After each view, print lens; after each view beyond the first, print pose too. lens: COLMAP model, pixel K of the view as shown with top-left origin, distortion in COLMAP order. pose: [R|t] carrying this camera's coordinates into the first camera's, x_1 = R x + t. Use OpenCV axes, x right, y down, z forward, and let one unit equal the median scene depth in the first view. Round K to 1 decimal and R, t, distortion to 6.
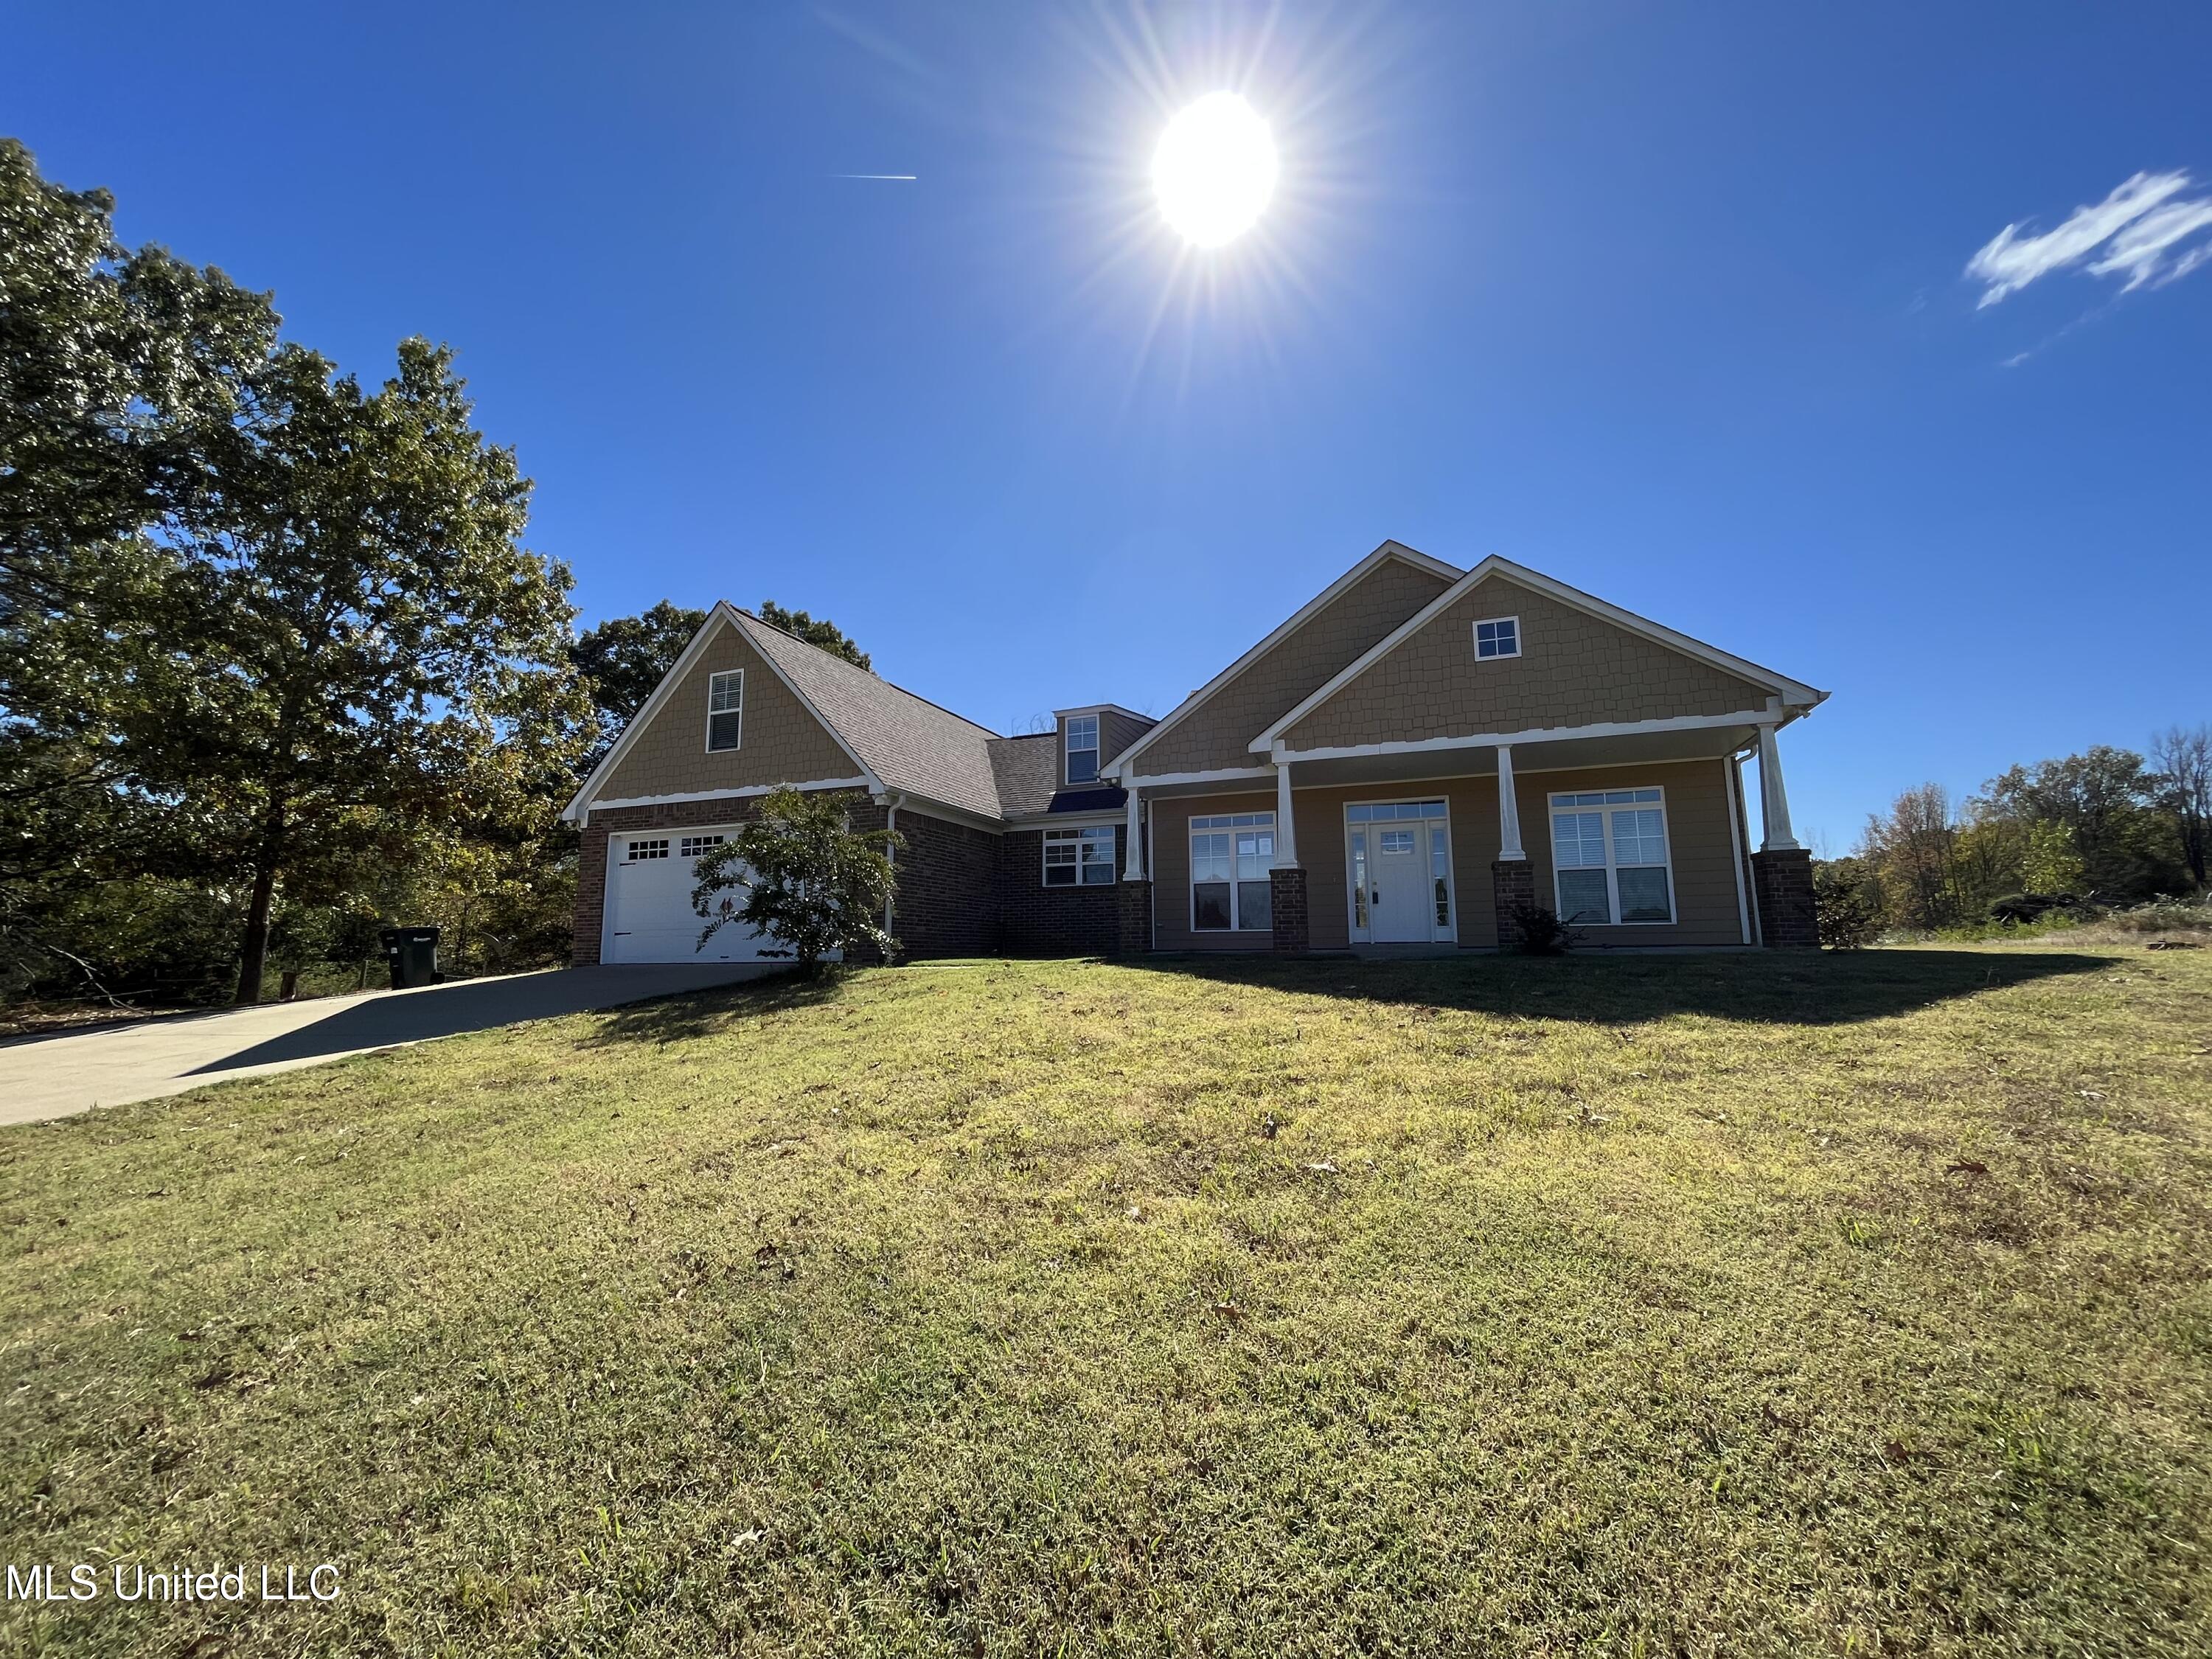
lens RADIAL K [[886.6, 0, 1106.0], [0, 886.6, 829.5], [0, 0, 1]] dist [-0.001122, -0.000418]
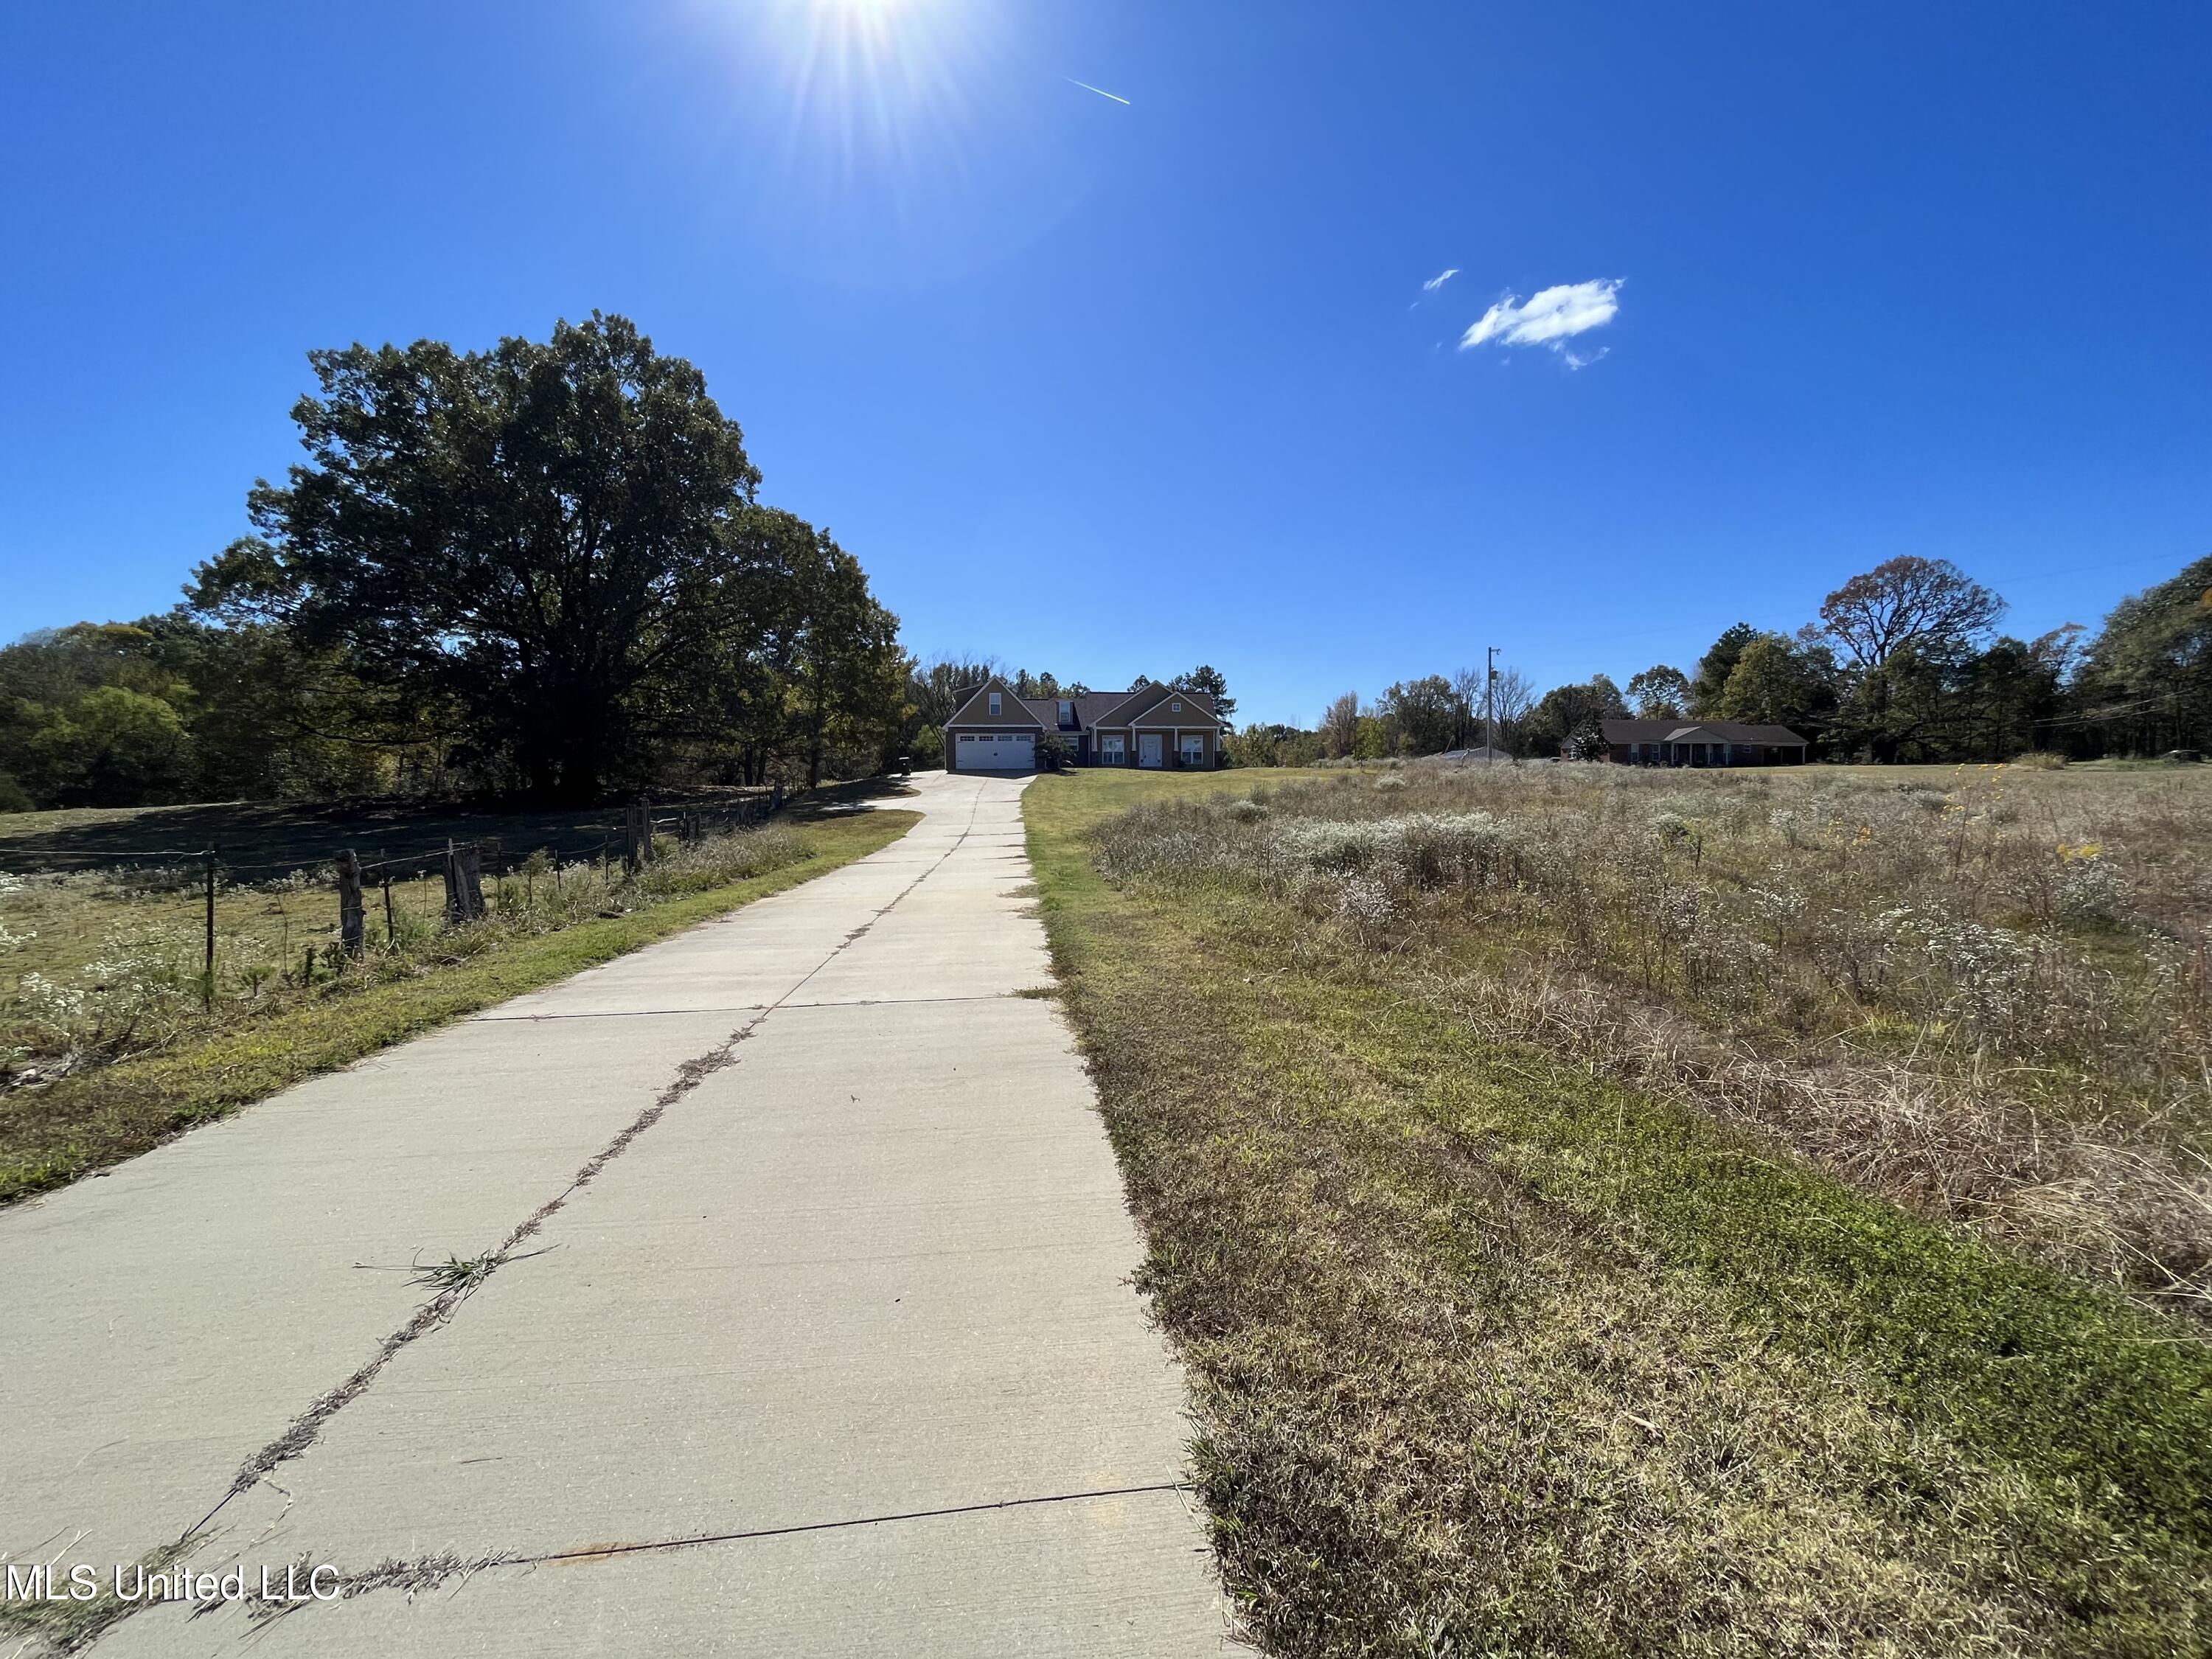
lens RADIAL K [[886.6, 0, 1106.0], [0, 886.6, 829.5], [0, 0, 1]] dist [-0.001122, -0.000418]
pose [[0.912130, -0.013865, 0.409668, -1.572867], [-0.056400, 0.985677, 0.158935, -0.233734], [-0.406003, -0.168075, 0.898283, -2.744382]]
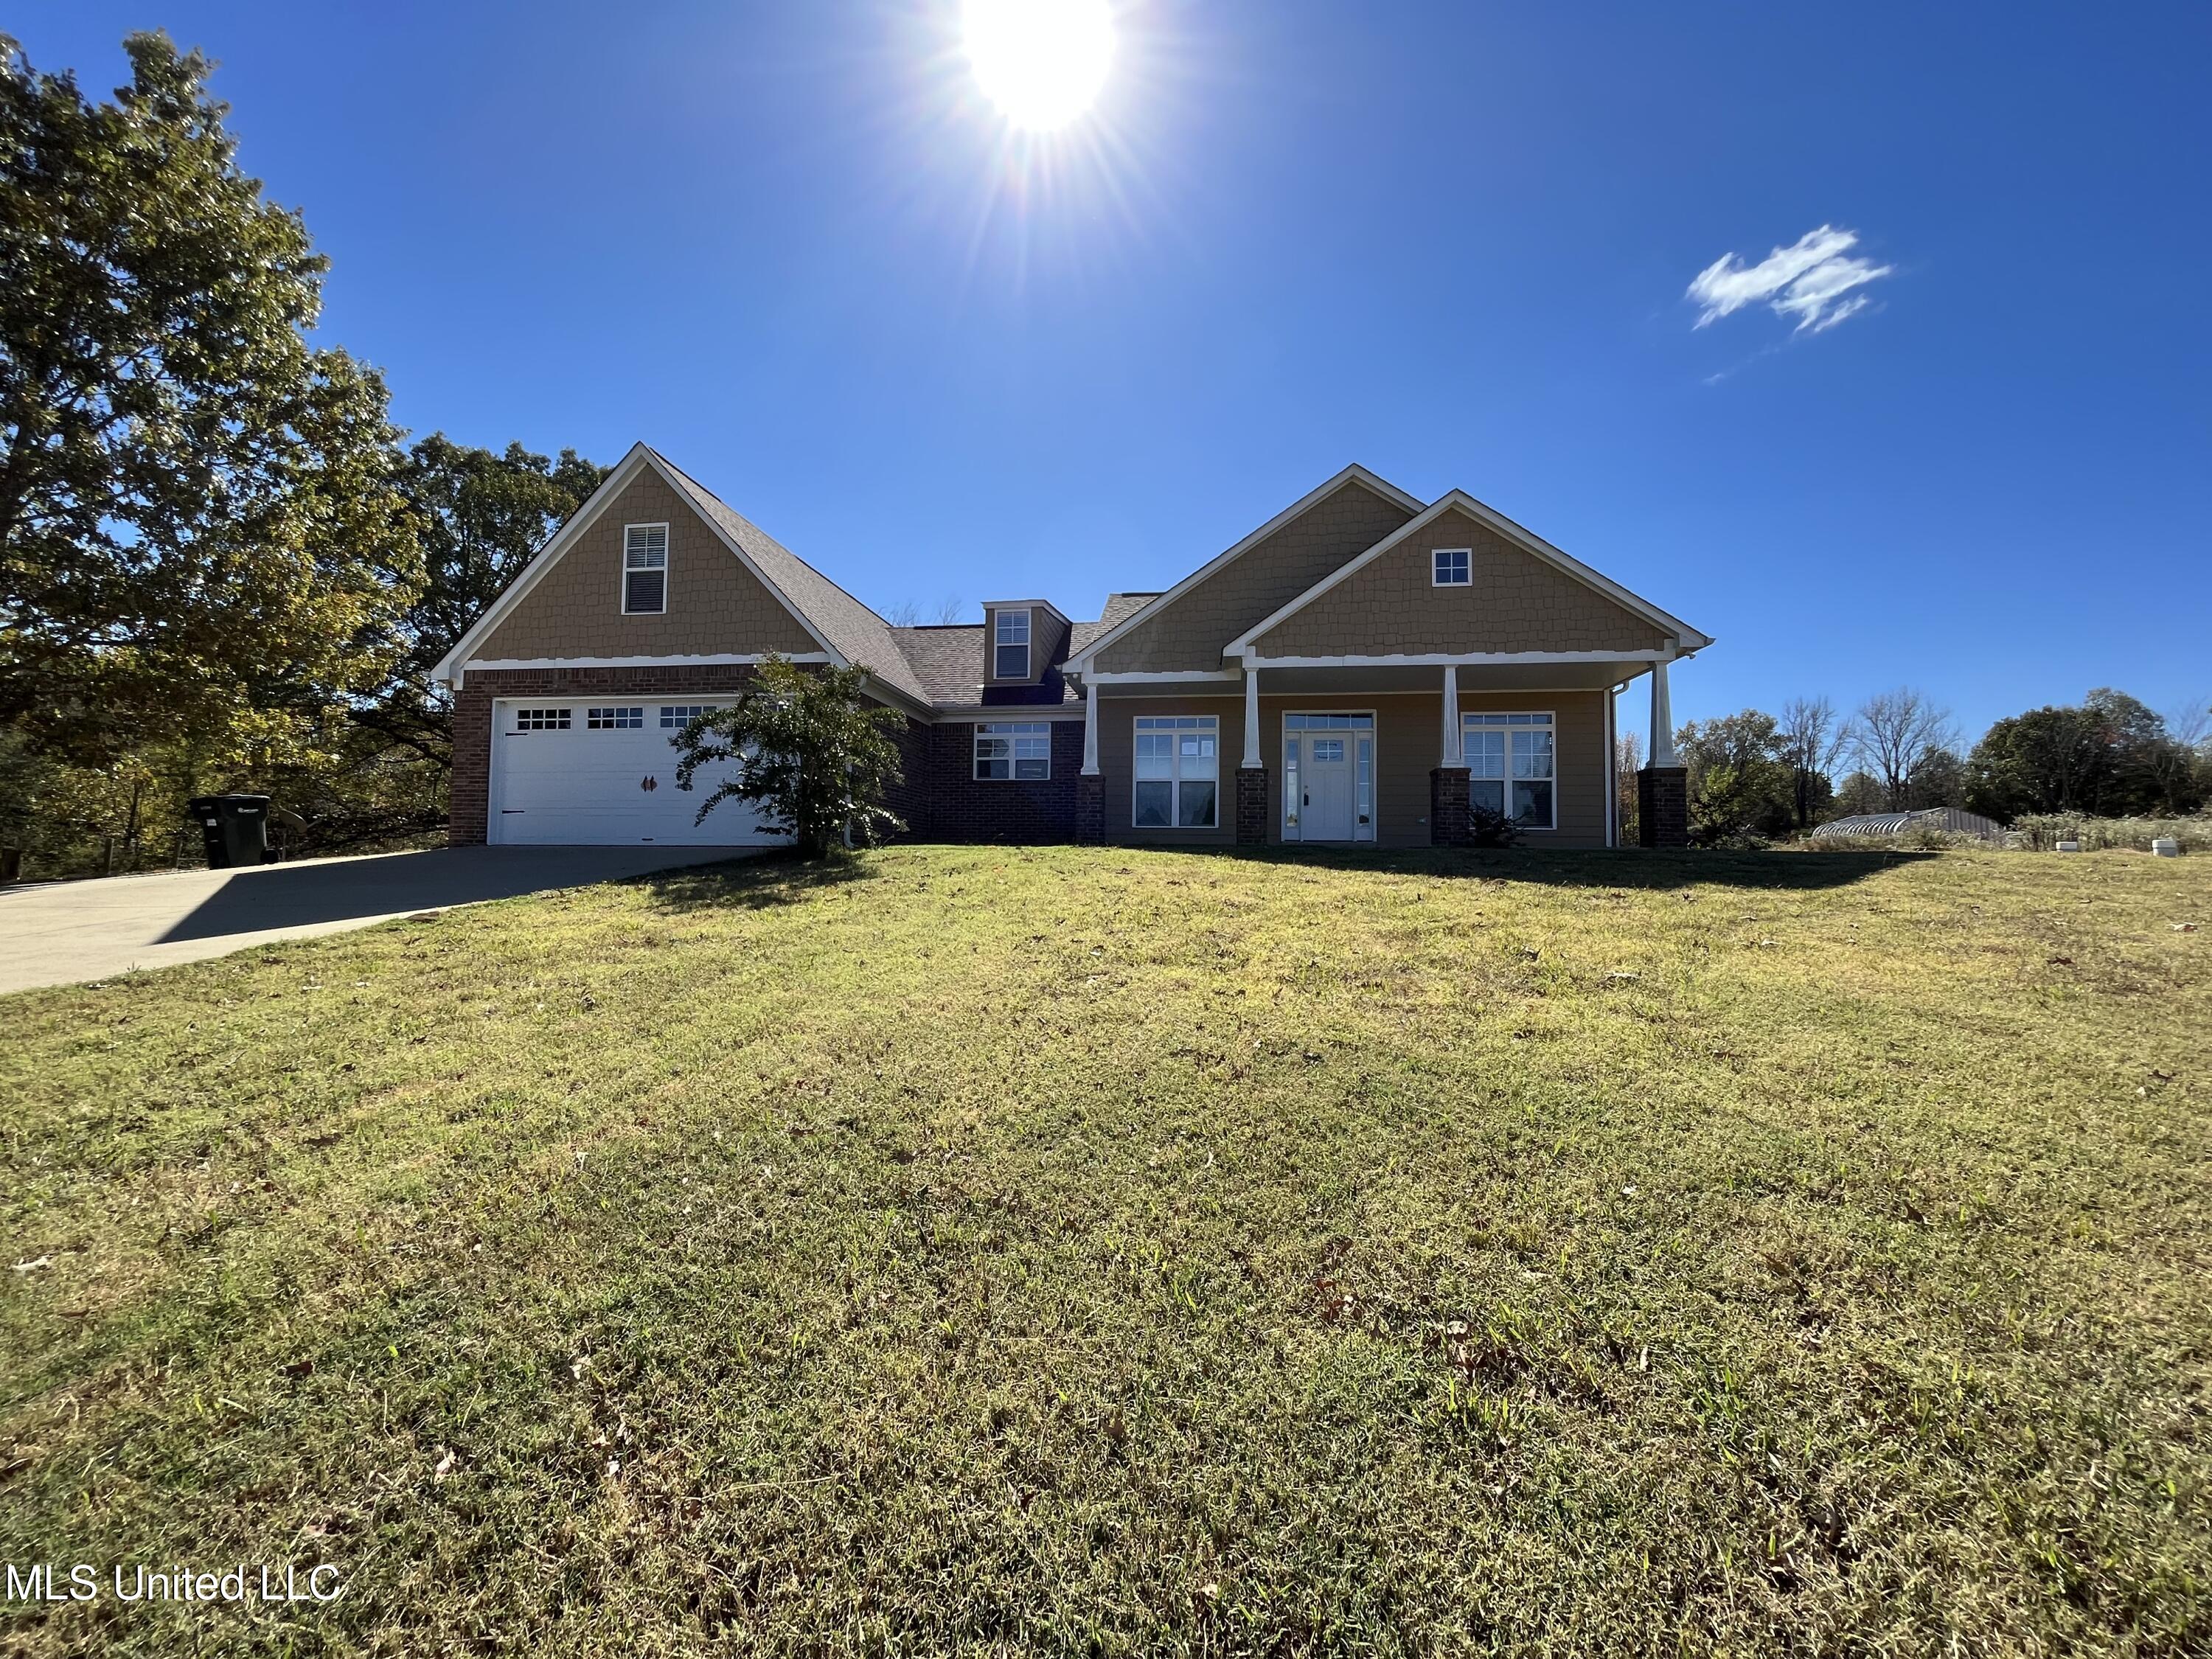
lens RADIAL K [[879.9, 0, 1106.0], [0, 879.9, 829.5], [0, 0, 1]] dist [-0.002191, 0.000406]
pose [[0.971253, 0.027345, 0.236476, -0.180696], [-0.050268, 0.994539, 0.091457, 0.024779], [-0.232684, -0.100715, 0.967324, 0.002709]]
